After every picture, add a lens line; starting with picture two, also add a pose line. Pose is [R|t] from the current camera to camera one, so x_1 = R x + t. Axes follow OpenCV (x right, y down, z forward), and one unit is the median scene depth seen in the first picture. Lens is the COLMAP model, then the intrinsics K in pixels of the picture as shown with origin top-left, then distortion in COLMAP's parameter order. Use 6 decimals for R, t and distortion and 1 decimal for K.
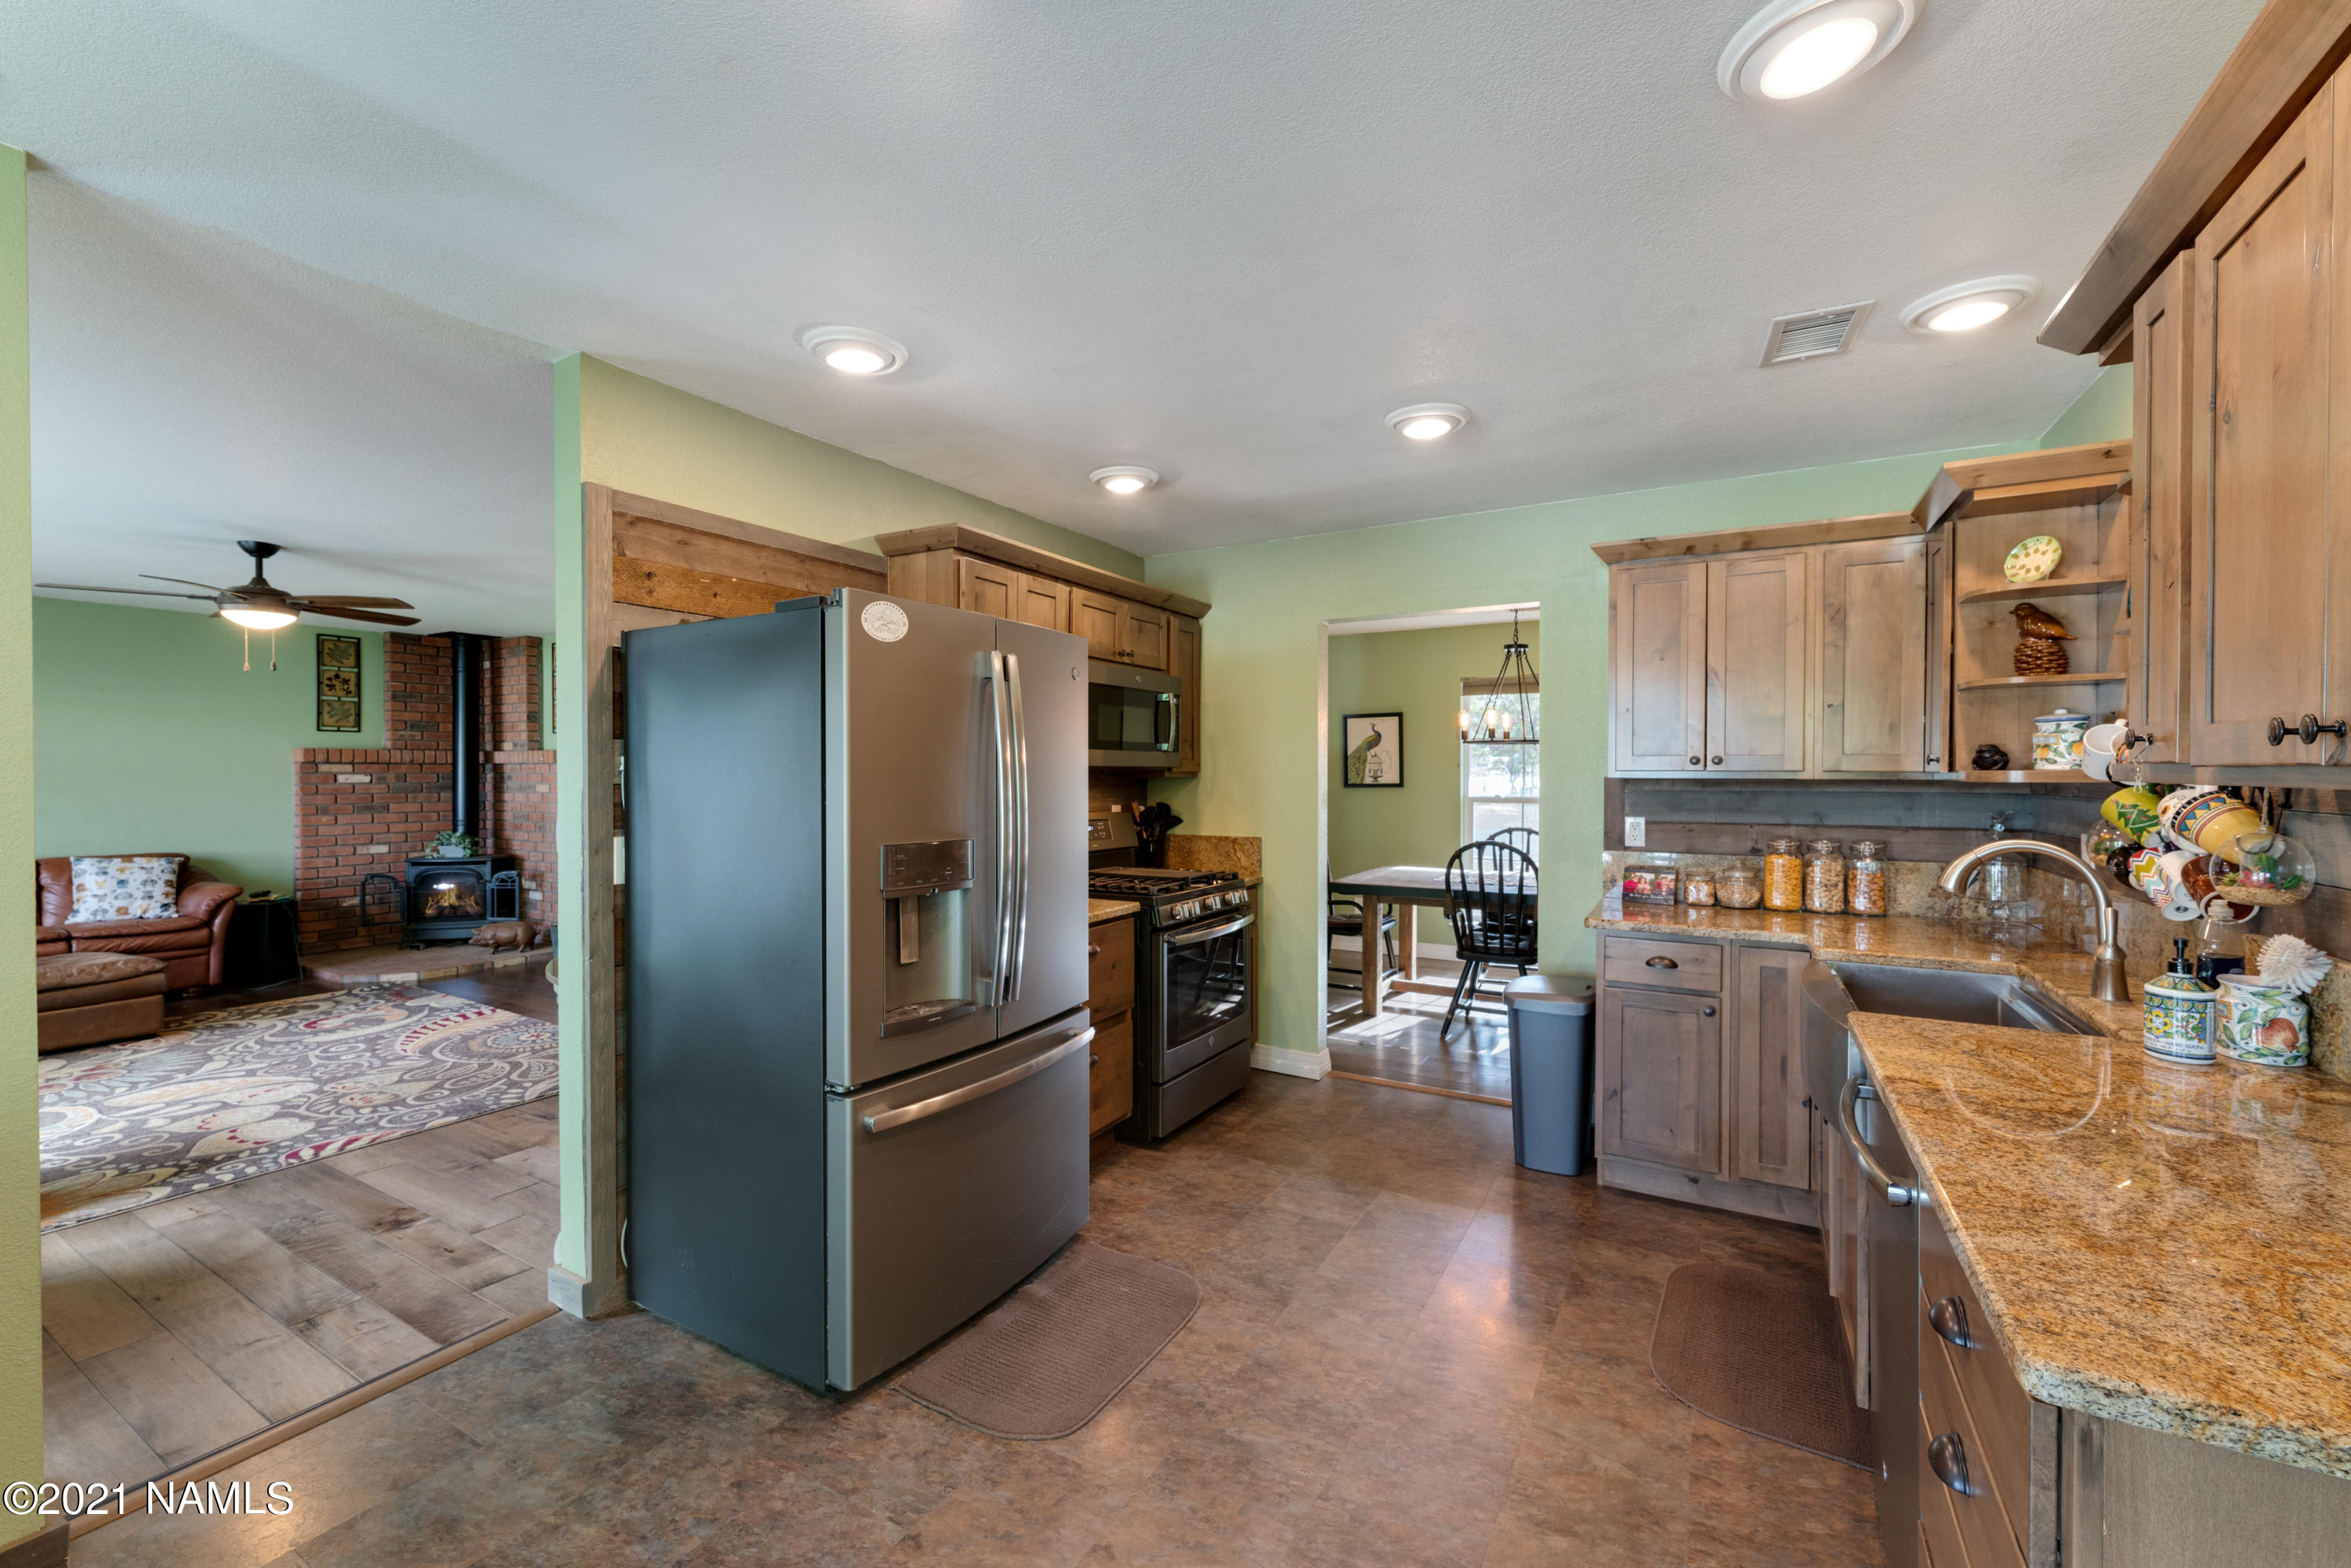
lens RADIAL K [[971.4, 0, 1177.5], [0, 971.4, 777.4], [0, 0, 1]] dist [-0.006175, 0.000216]
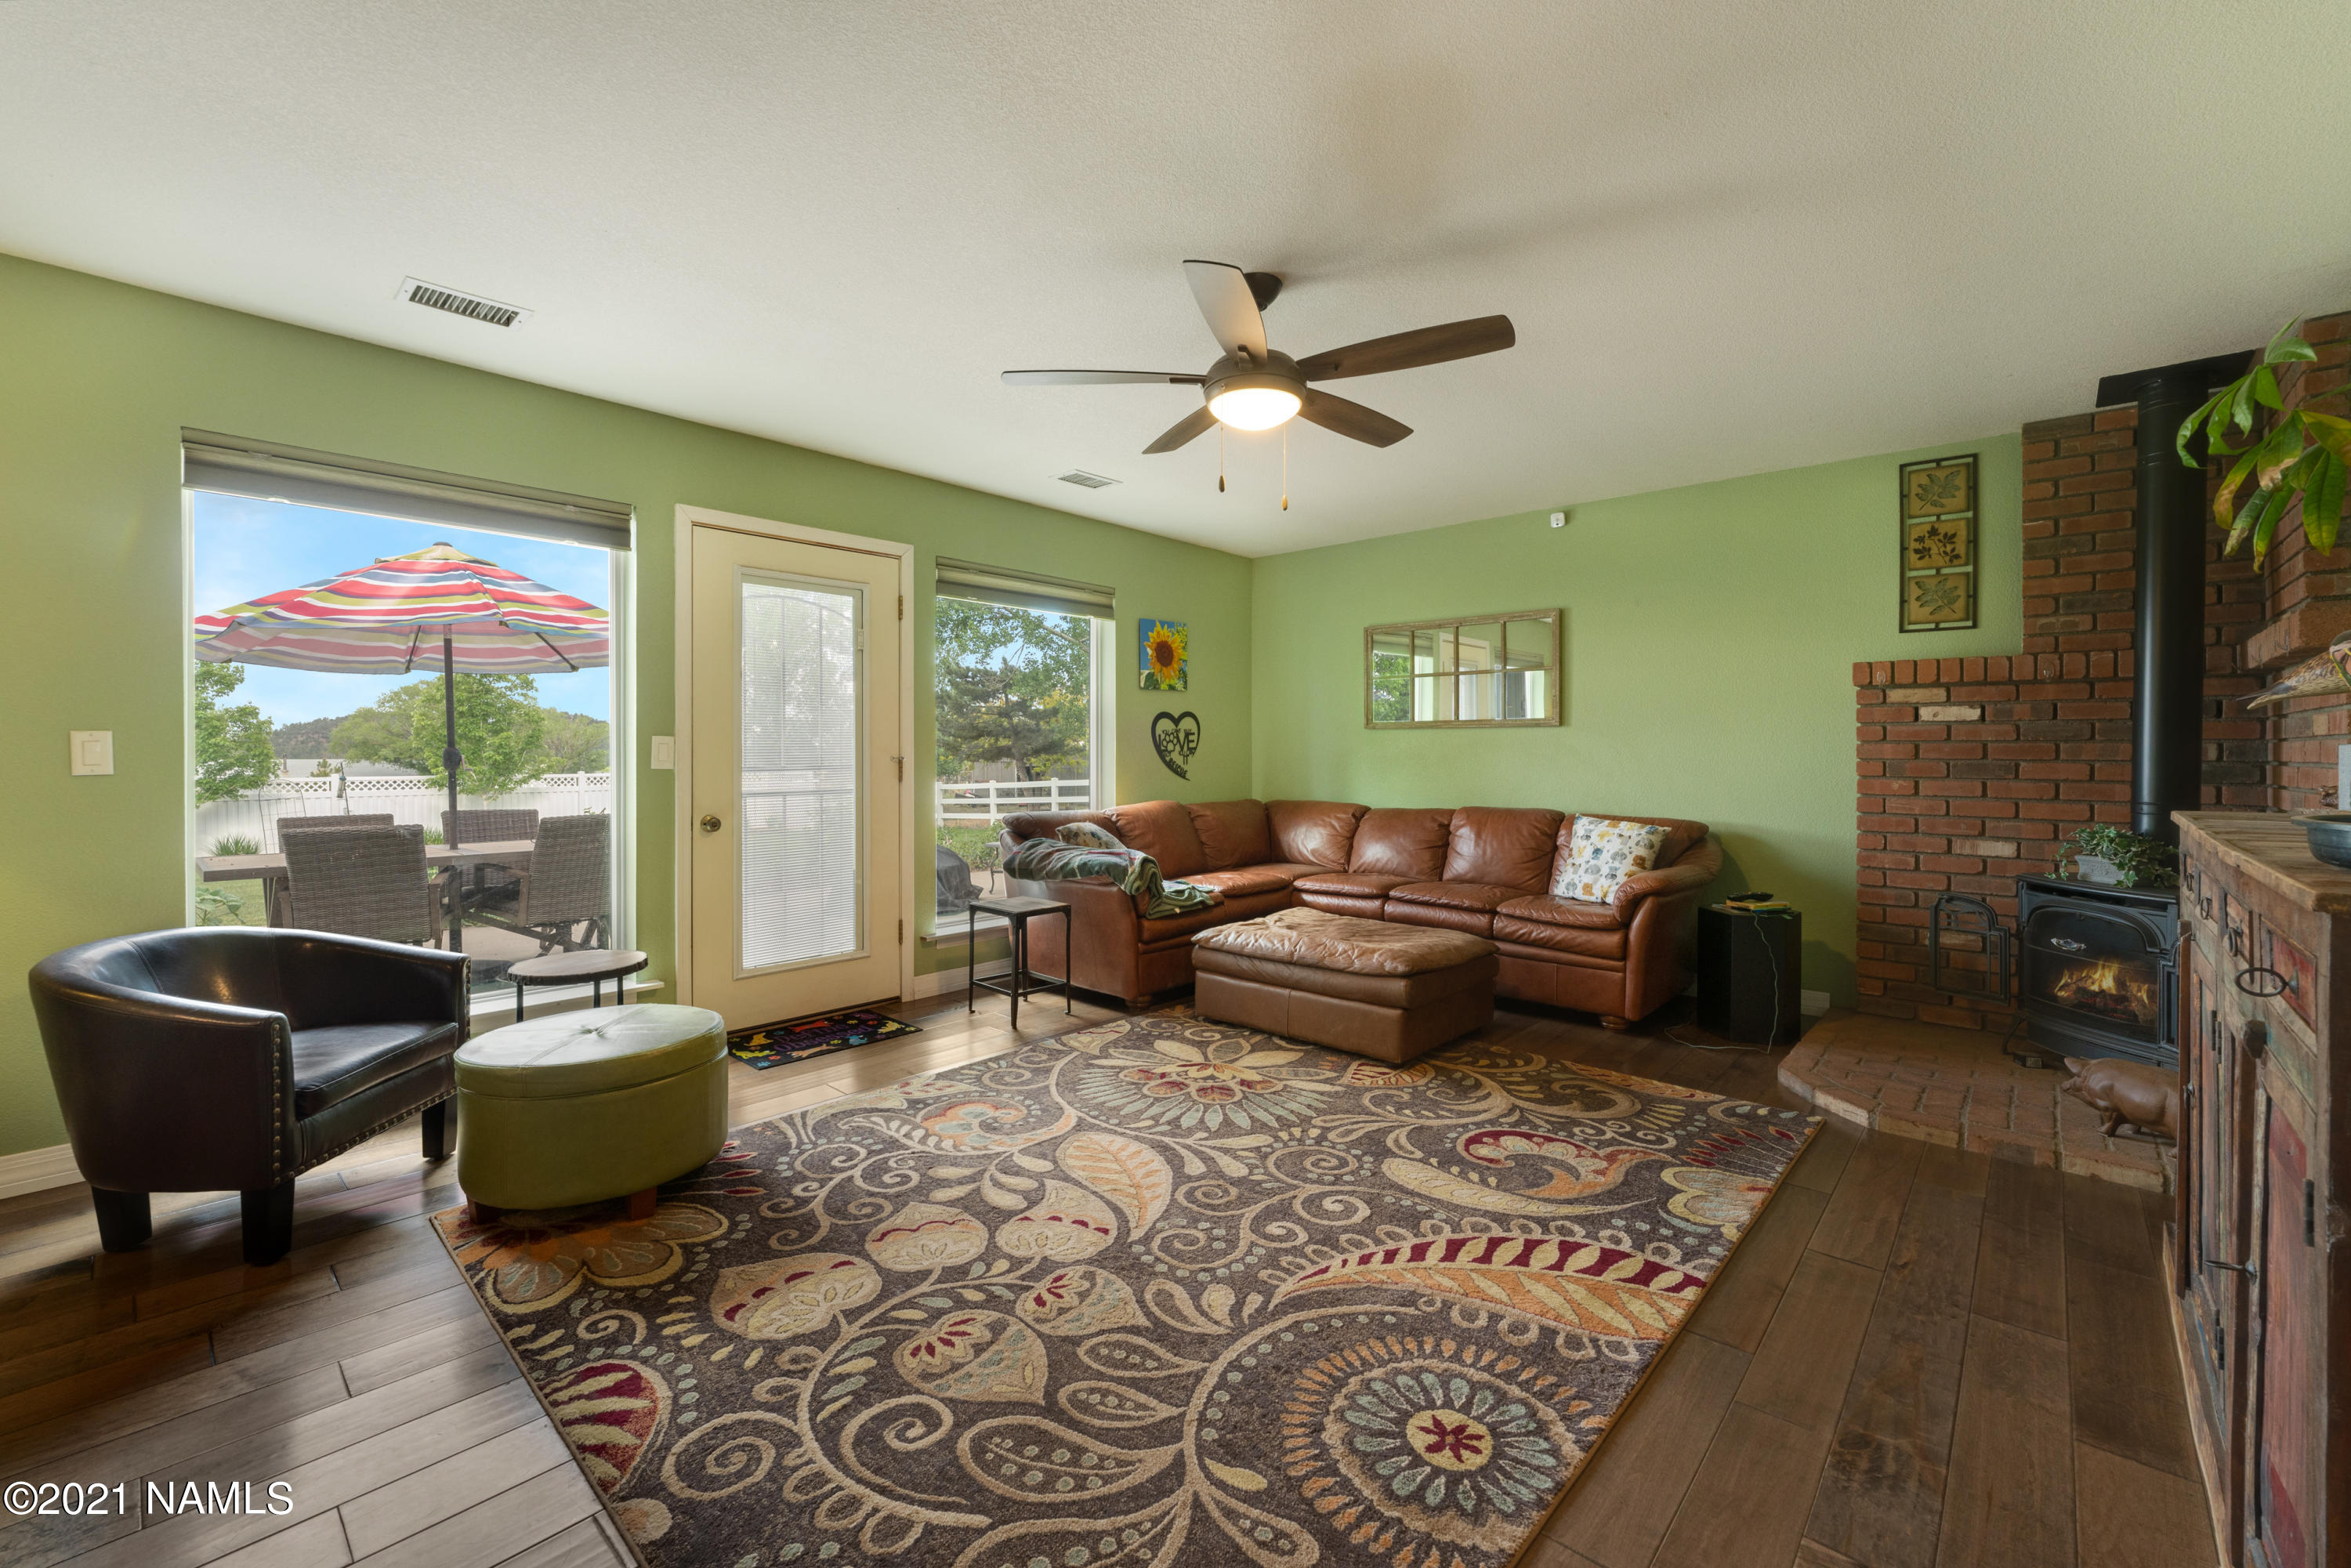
lens RADIAL K [[971.4, 0, 1191.5], [0, 971.4, 751.1], [0, 0, 1]] dist [-0.006175, 0.000216]
pose [[-0.203548, 0.001011, -0.979064, -0.238084], [-0.012359, 0.999917, 0.003602, 0.026229], [0.978987, 0.012833, -0.203519, 0.710418]]
